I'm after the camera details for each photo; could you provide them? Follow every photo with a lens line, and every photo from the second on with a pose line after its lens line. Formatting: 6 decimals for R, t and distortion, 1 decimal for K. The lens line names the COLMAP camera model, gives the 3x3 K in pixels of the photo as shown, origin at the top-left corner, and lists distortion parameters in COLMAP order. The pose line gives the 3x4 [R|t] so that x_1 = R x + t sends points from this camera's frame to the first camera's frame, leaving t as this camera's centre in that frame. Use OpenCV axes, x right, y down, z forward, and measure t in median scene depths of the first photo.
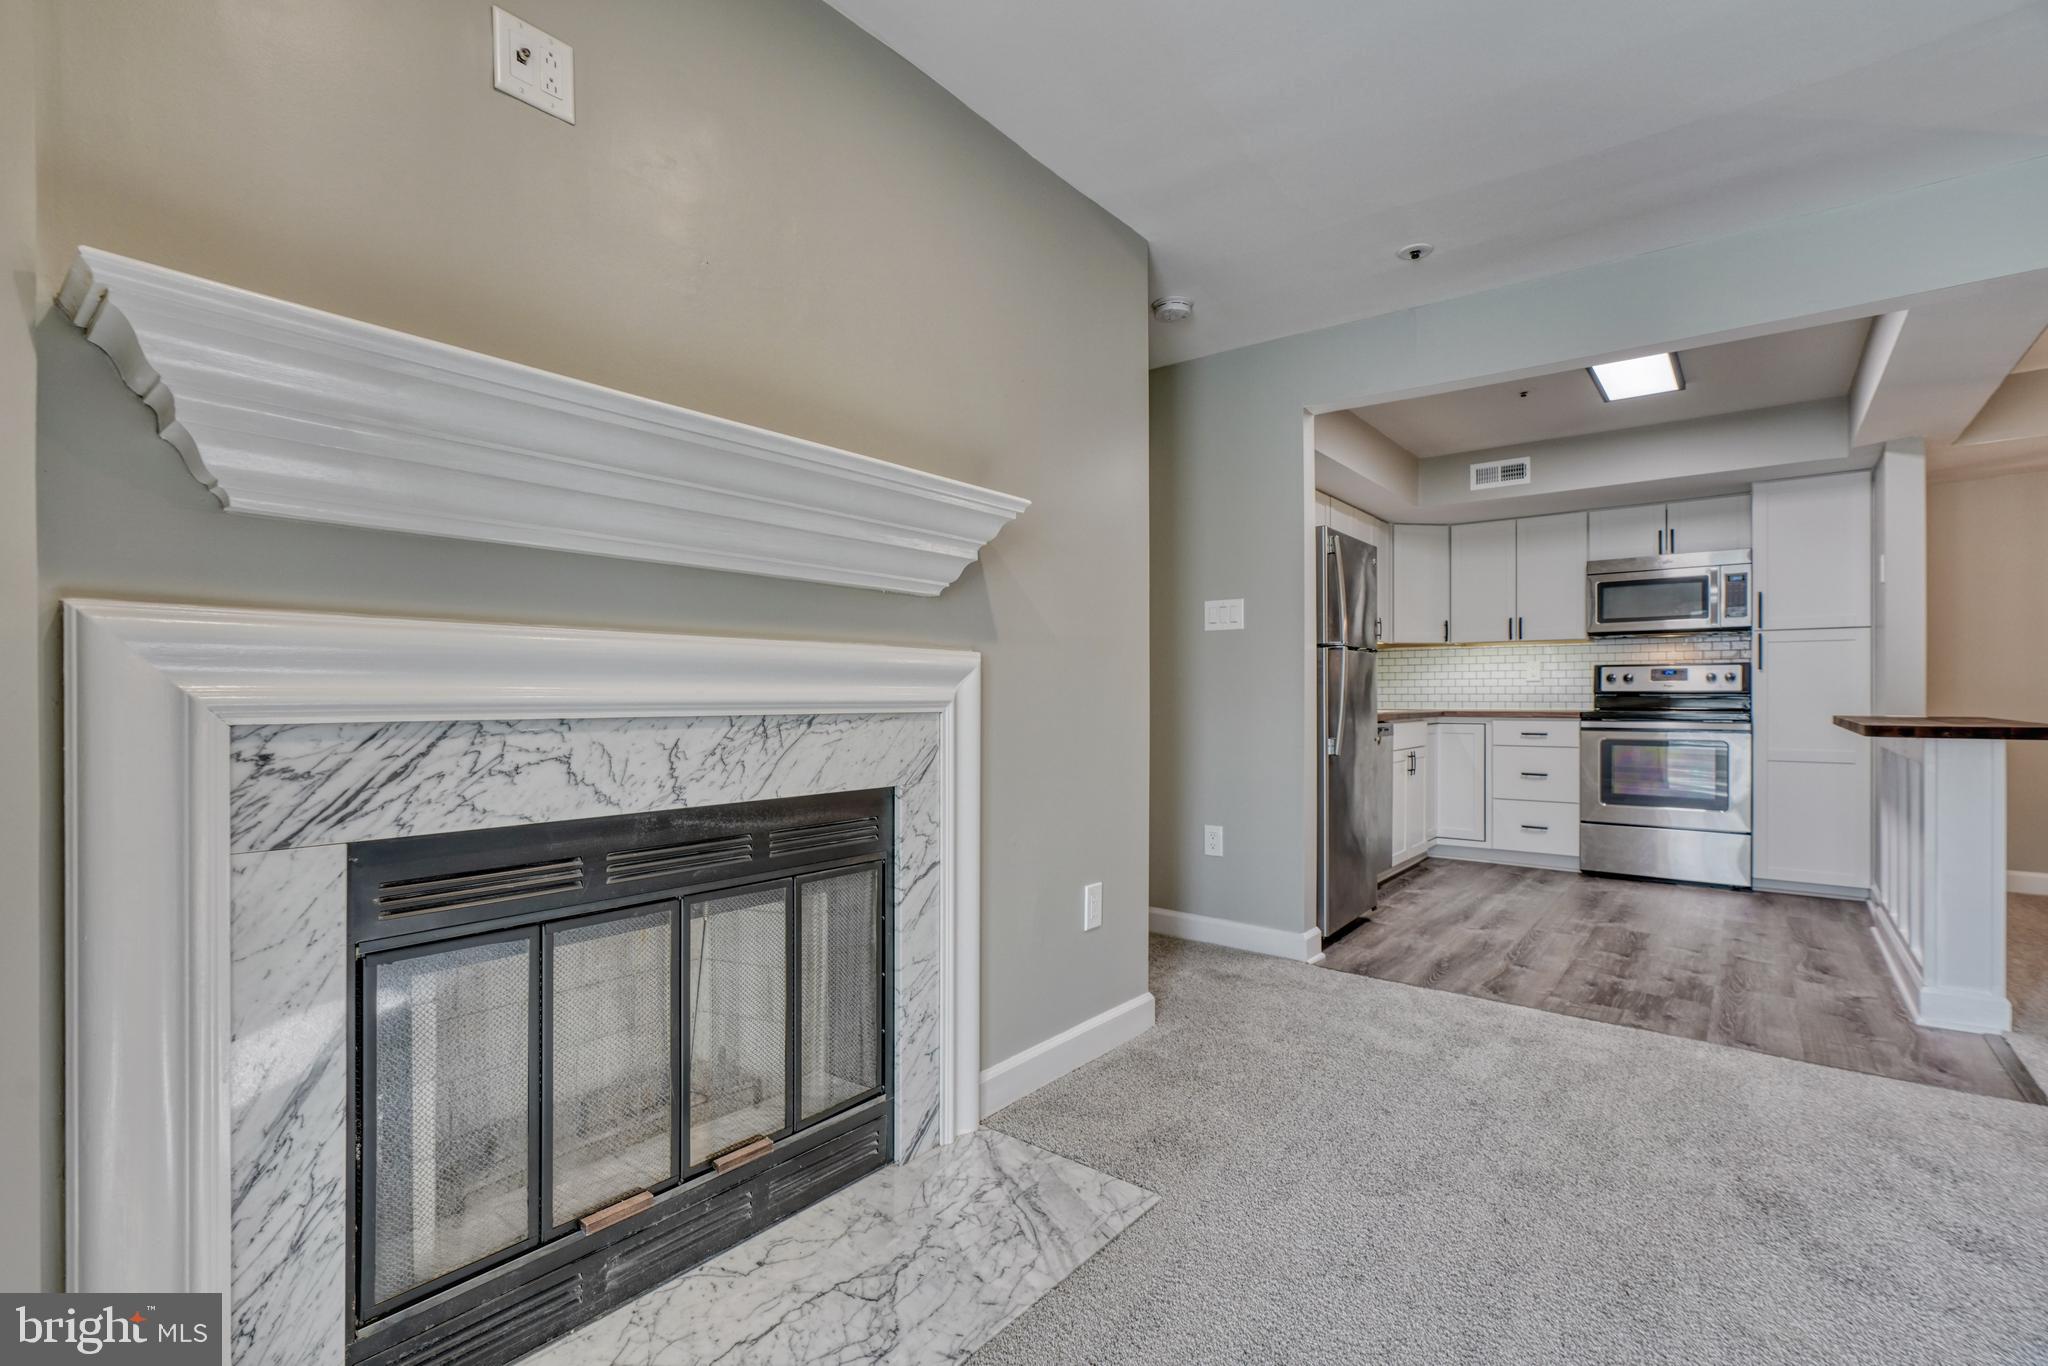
lens RADIAL K [[924.7, 0, 1003.9], [0, 924.7, 701.7], [0, 0, 1]] dist [-0.013947, 0.005671]
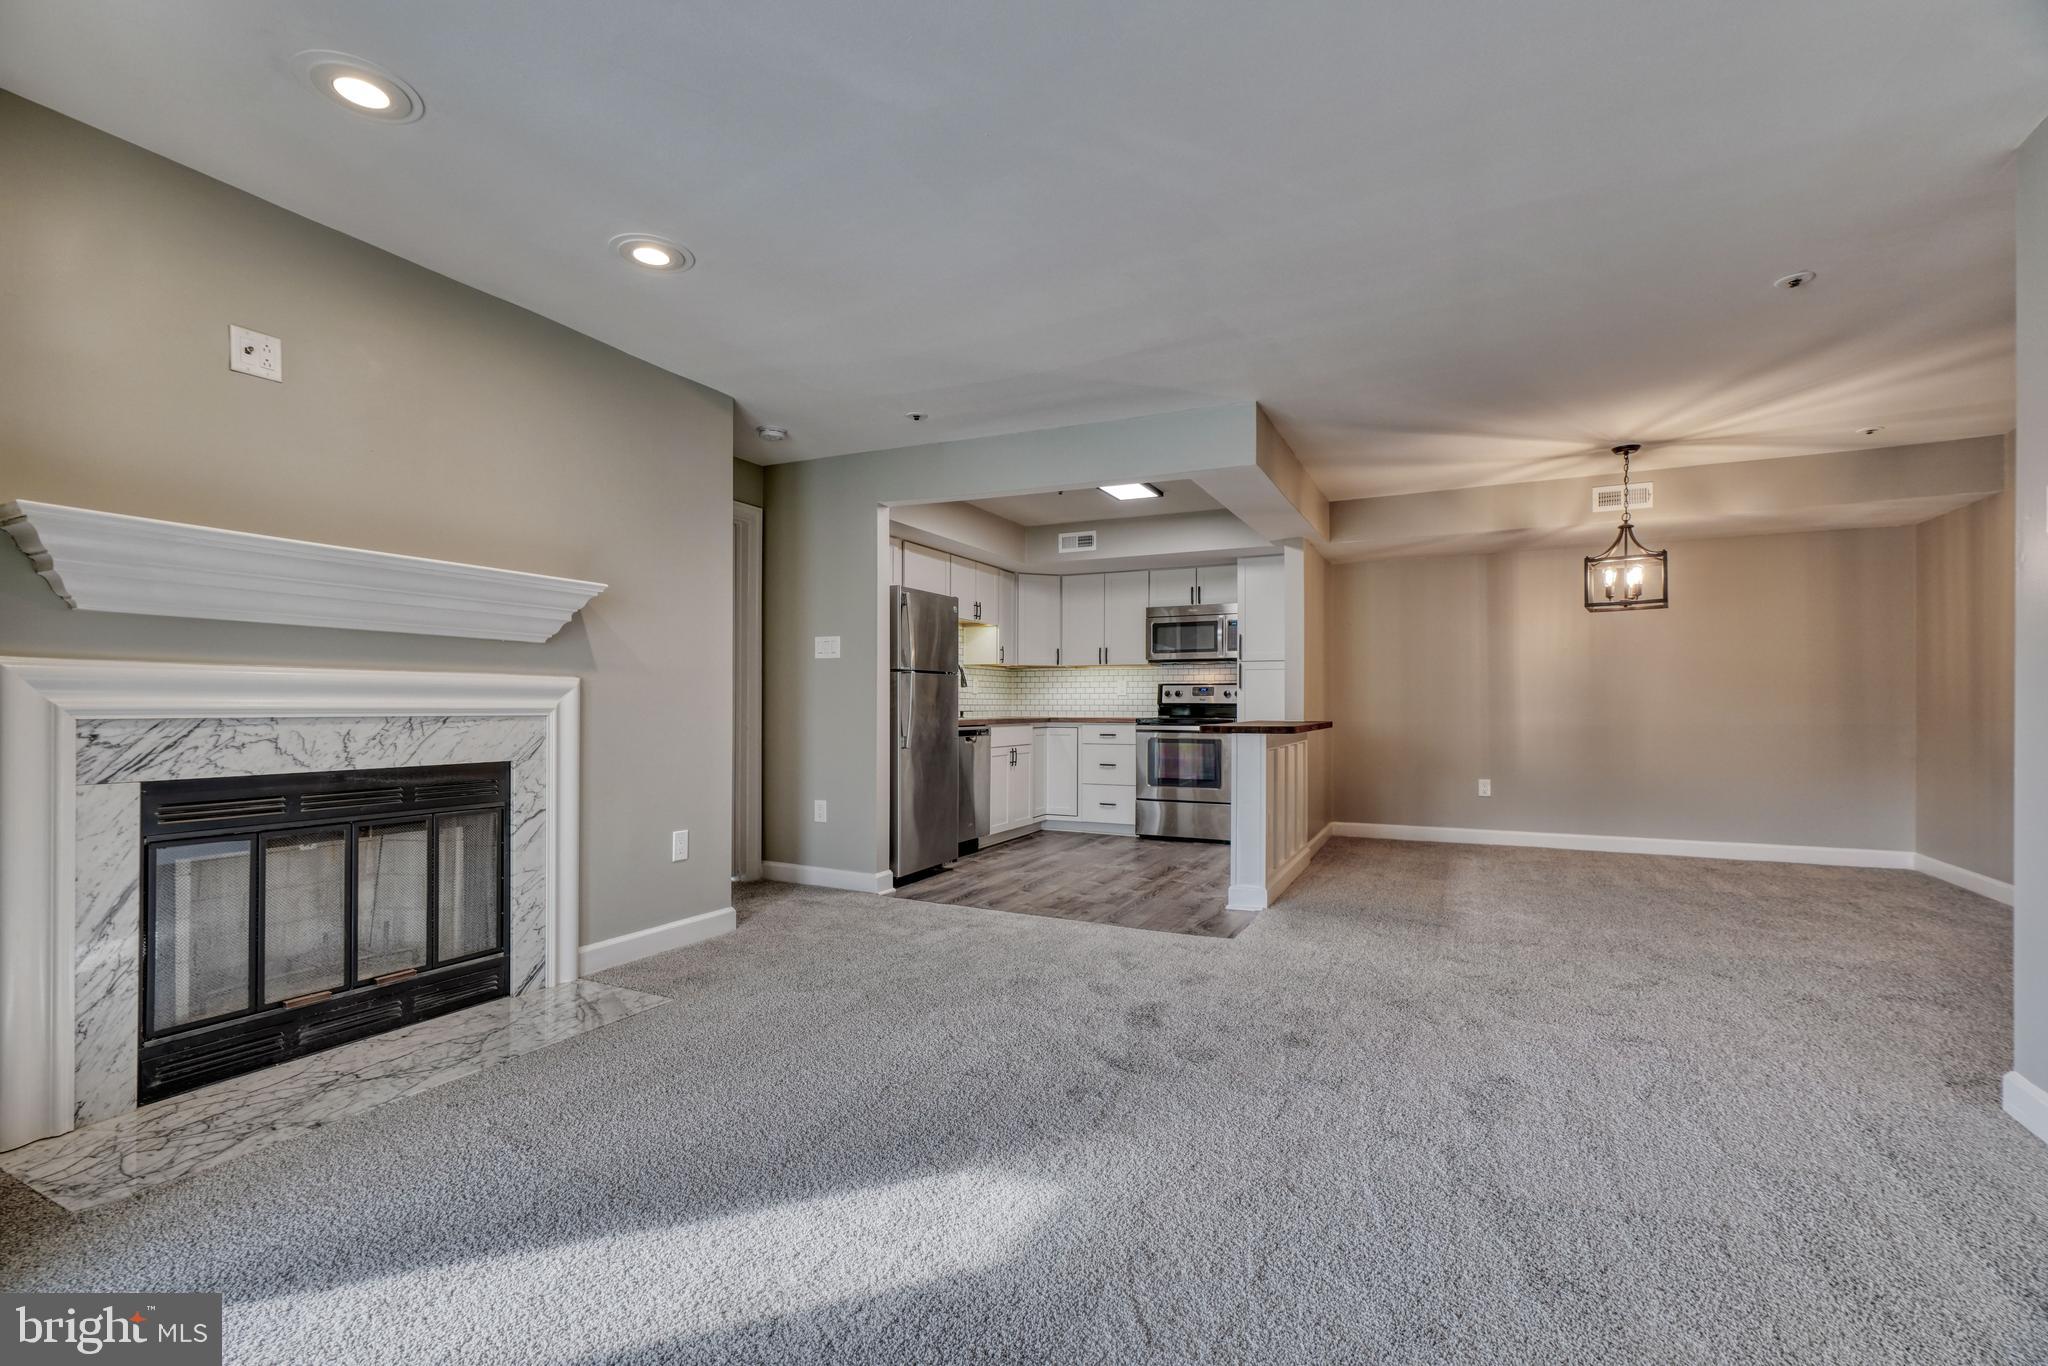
lens RADIAL K [[924.7, 0, 1013.3], [0, 924.7, 708.6], [0, 0, 1]] dist [-0.013947, 0.005671]
pose [[0.974073, 0.004213, 0.226196, 0.152635], [-0.003871, 0.999991, -0.001956, -0.000305], [-0.226203, 0.001030, 0.974080, -0.312827]]
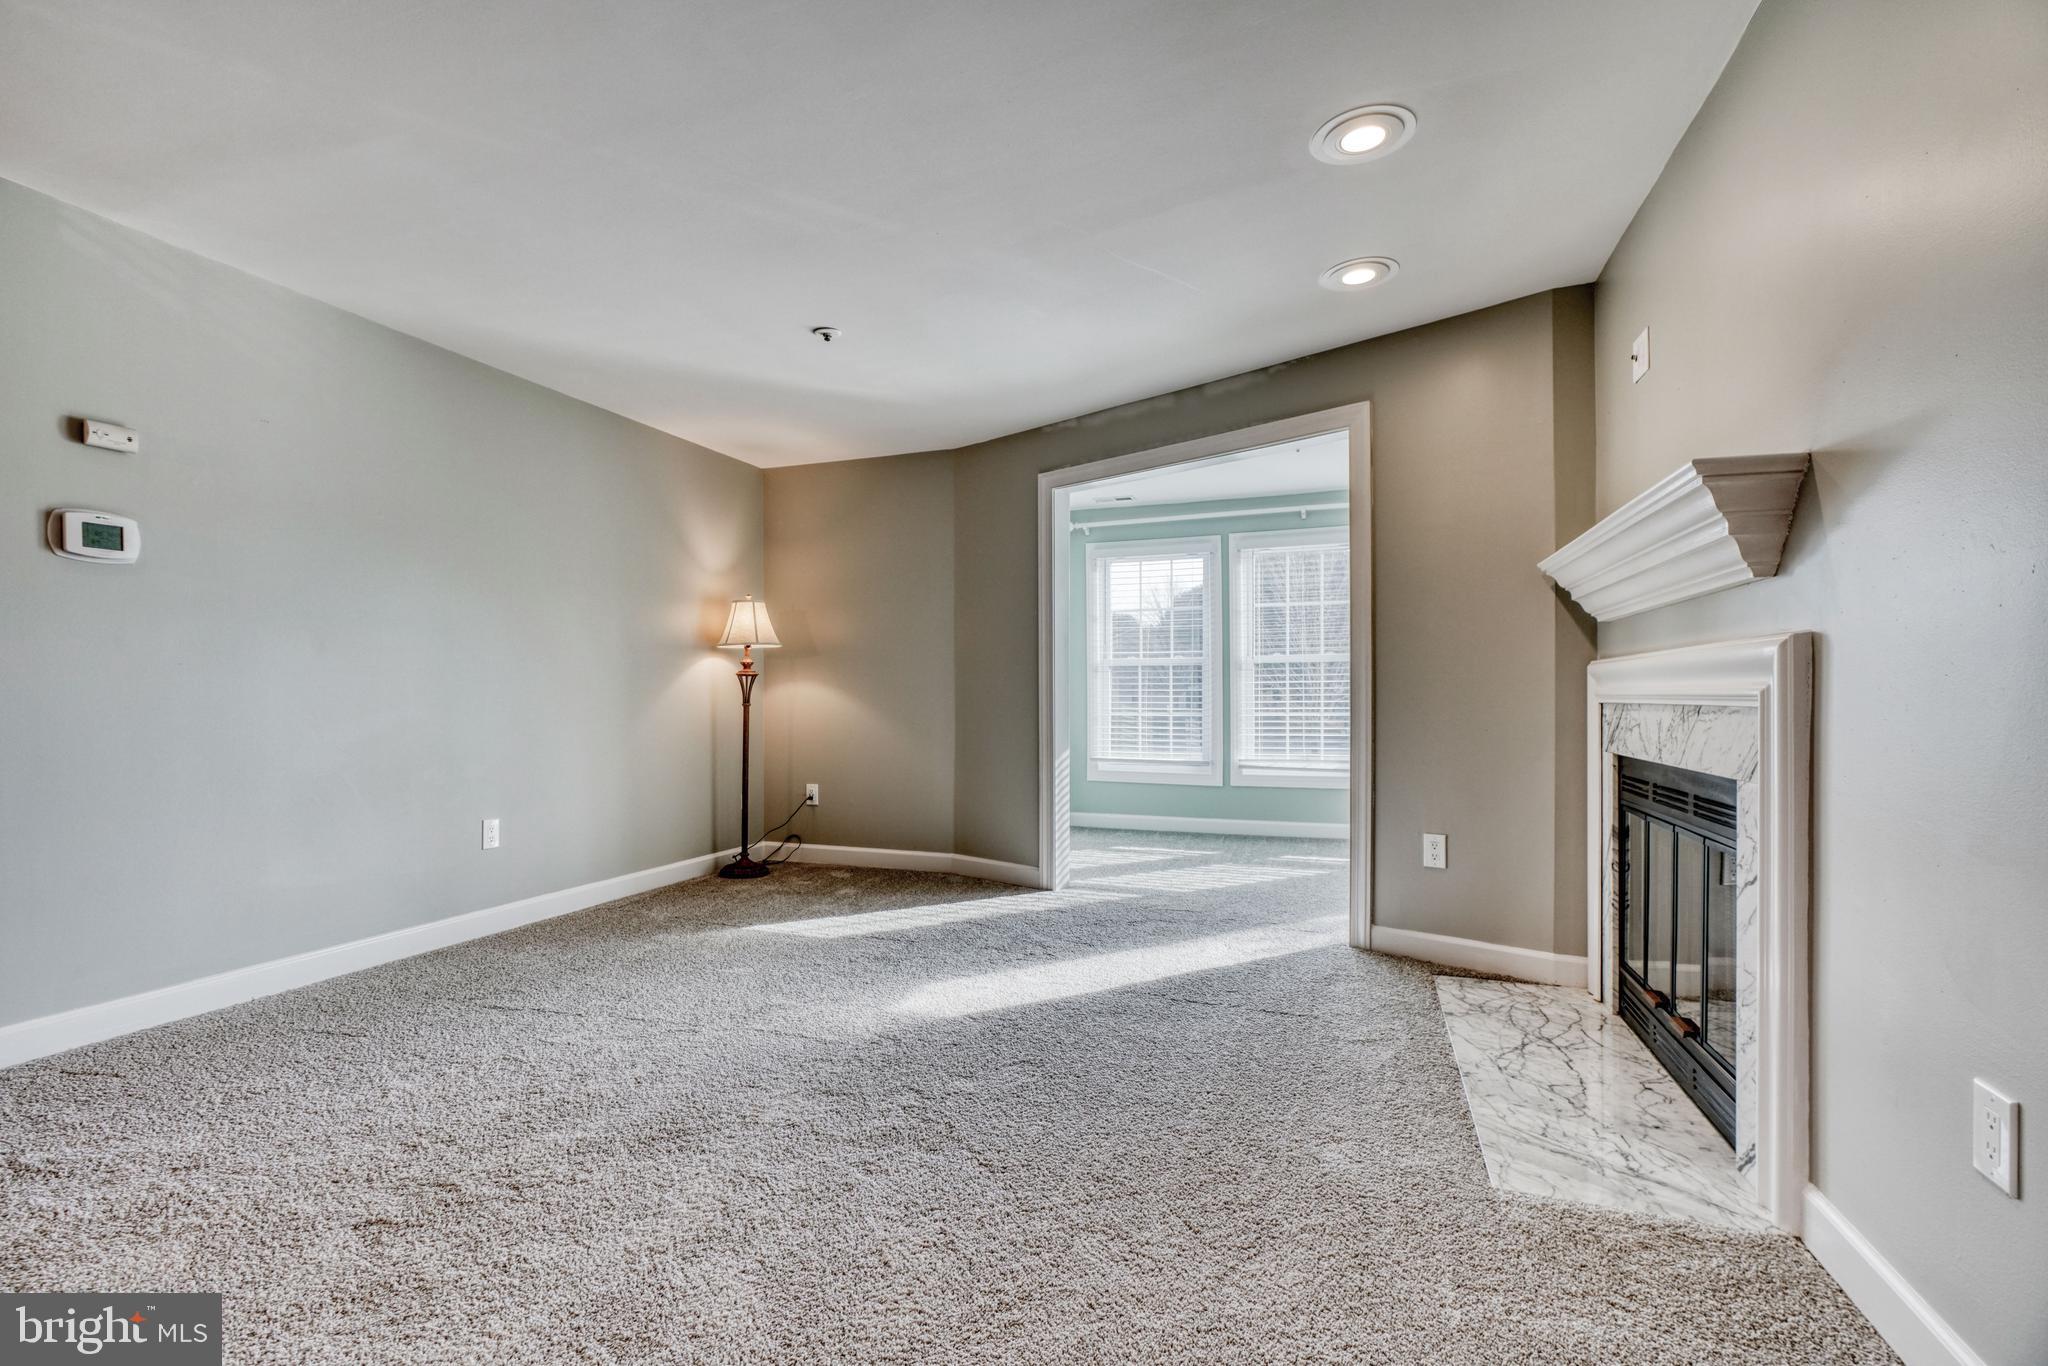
lens RADIAL K [[924.7, 0, 971.8], [0, 924.7, 705.2], [0, 0, 1]] dist [-0.013947, 0.005671]
pose [[-0.956672, 0.005815, -0.291108, 0.389314], [0.001169, 0.999869, 0.016132, -0.002900], [0.291164, 0.015093, -0.956554, 0.691502]]
